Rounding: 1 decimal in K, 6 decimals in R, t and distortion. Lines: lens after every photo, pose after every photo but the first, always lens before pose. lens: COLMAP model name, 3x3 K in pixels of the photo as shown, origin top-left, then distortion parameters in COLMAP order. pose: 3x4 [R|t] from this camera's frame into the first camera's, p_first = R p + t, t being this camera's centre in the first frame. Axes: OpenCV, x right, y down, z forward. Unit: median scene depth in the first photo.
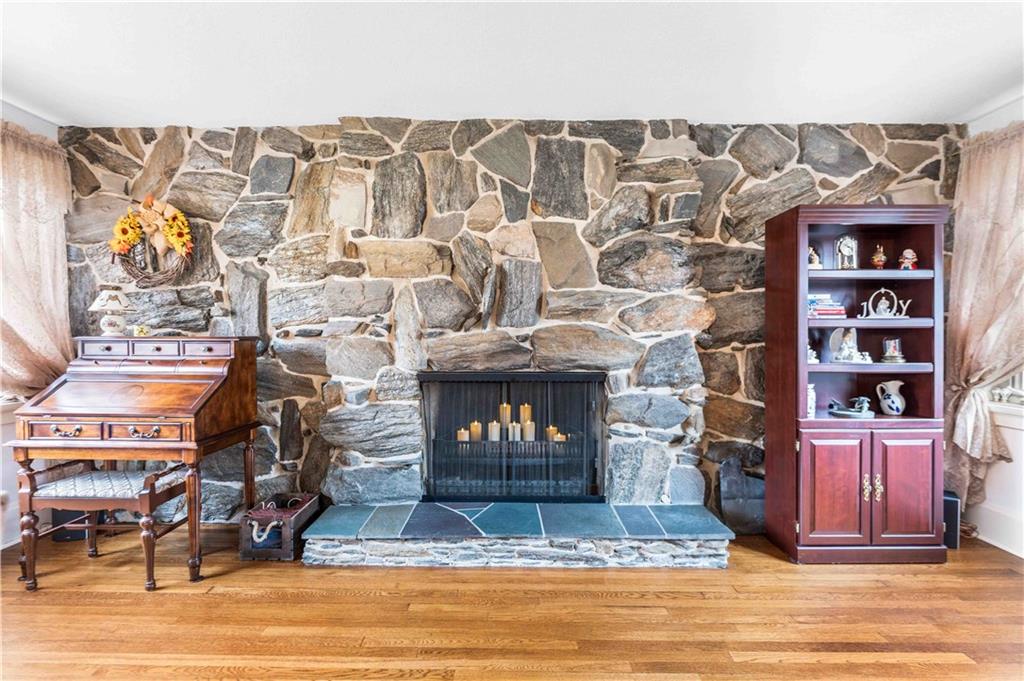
lens RADIAL K [[471.2, 0, 509.0], [0, 471.2, 344.4], [0, 0, 1]] dist [-0.009285, -0.000001]
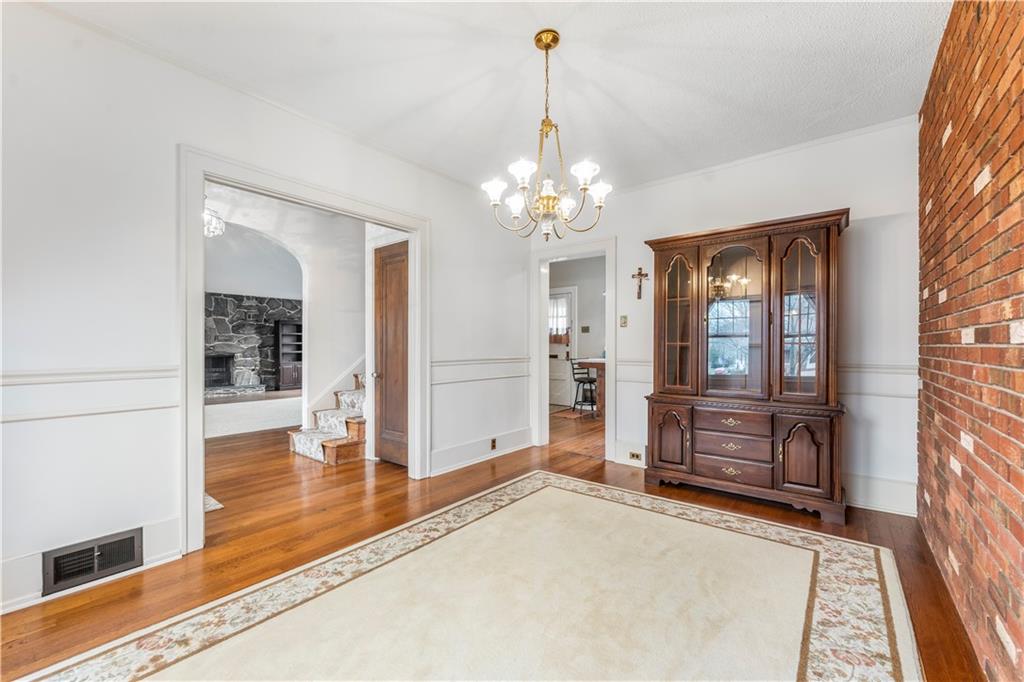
lens RADIAL K [[414.8, 0, 506.3], [0, 414.8, 347.1], [0, 0, 1]] dist [-0.001366, -0.000133]
pose [[0.625060, -0.006248, 0.780551, -1.154699], [0.013814, 0.999900, -0.003059, 0.037667], [-0.780454, 0.012694, 0.625084, -3.179069]]
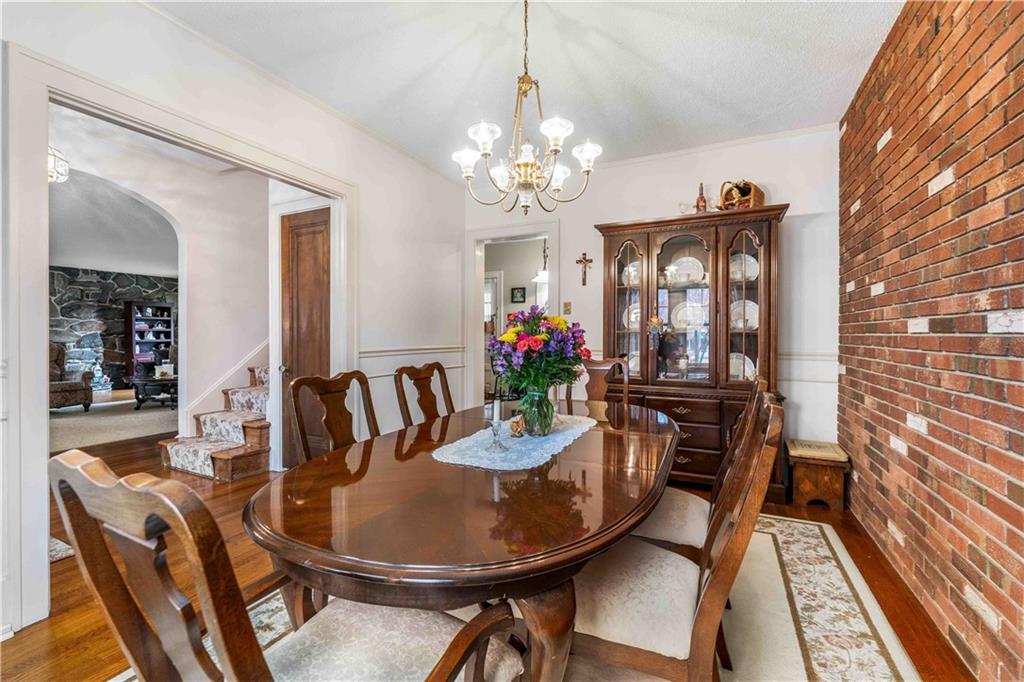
lens RADIAL K [[435.7, 0, 514.1], [0, 435.7, 337.7], [0, 0, 1]] dist [-0.004149, 0.000945]
pose [[0.431198, -0.010004, 0.902202, -1.156071], [0.012247, 0.999911, 0.005235, 0.036701], [-0.902174, 0.008792, 0.431282, -3.081105]]
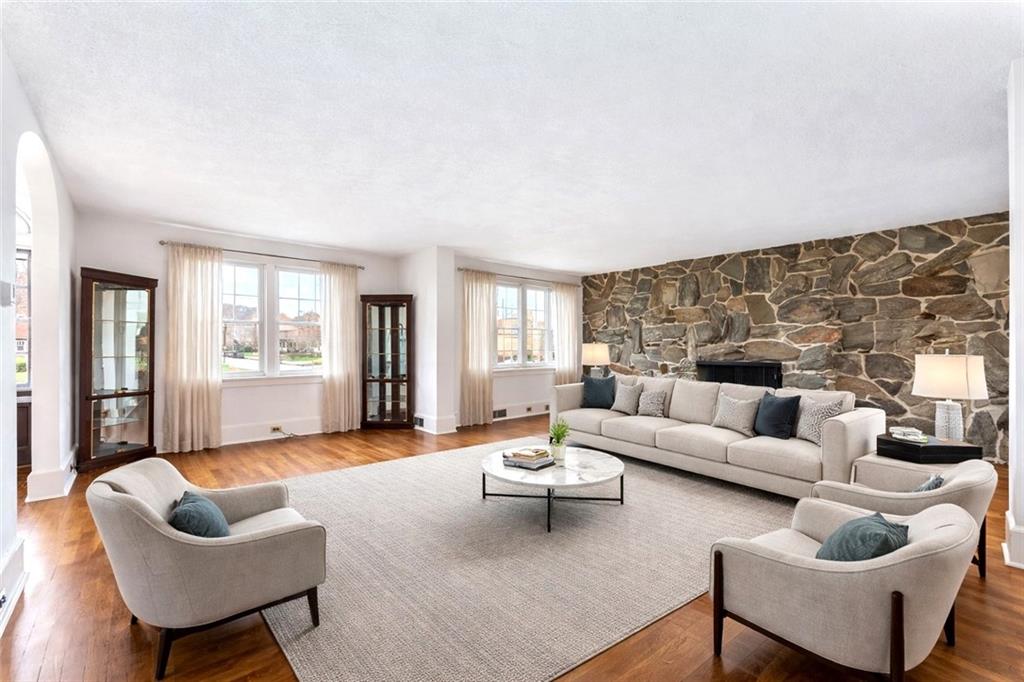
lens RADIAL K [[448.5, 0, 504.7], [0, 448.5, 345.8], [0, 0, 1]] dist [-0.007012, 0.001944]
pose [[0.648809, -0.005708, -0.760930, 0.940293], [-0.015608, 0.999662, -0.020808, 0.044828], [0.760791, 0.025377, 0.648500, -1.275044]]
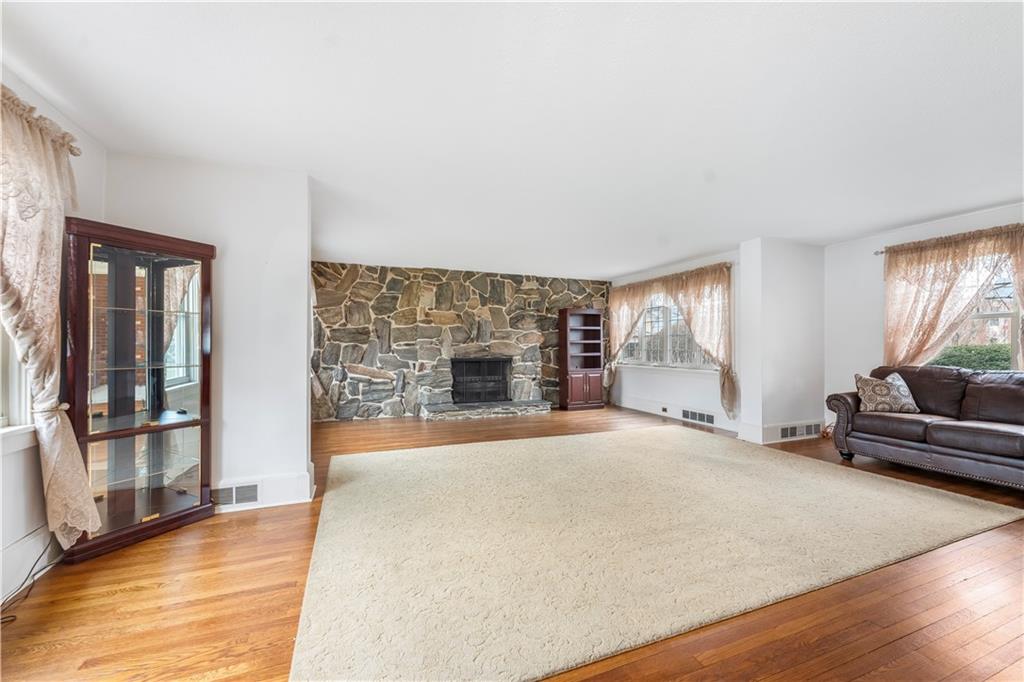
lens RADIAL K [[414.8, 0, 505.1], [0, 414.8, 340.0], [0, 0, 1]] dist [-0.001366, -0.000133]
pose [[0.926793, 0.000837, 0.375570, -0.831926], [0.007213, 0.999773, -0.020026, 0.000147], [-0.375502, 0.021269, 0.926577, -1.442360]]
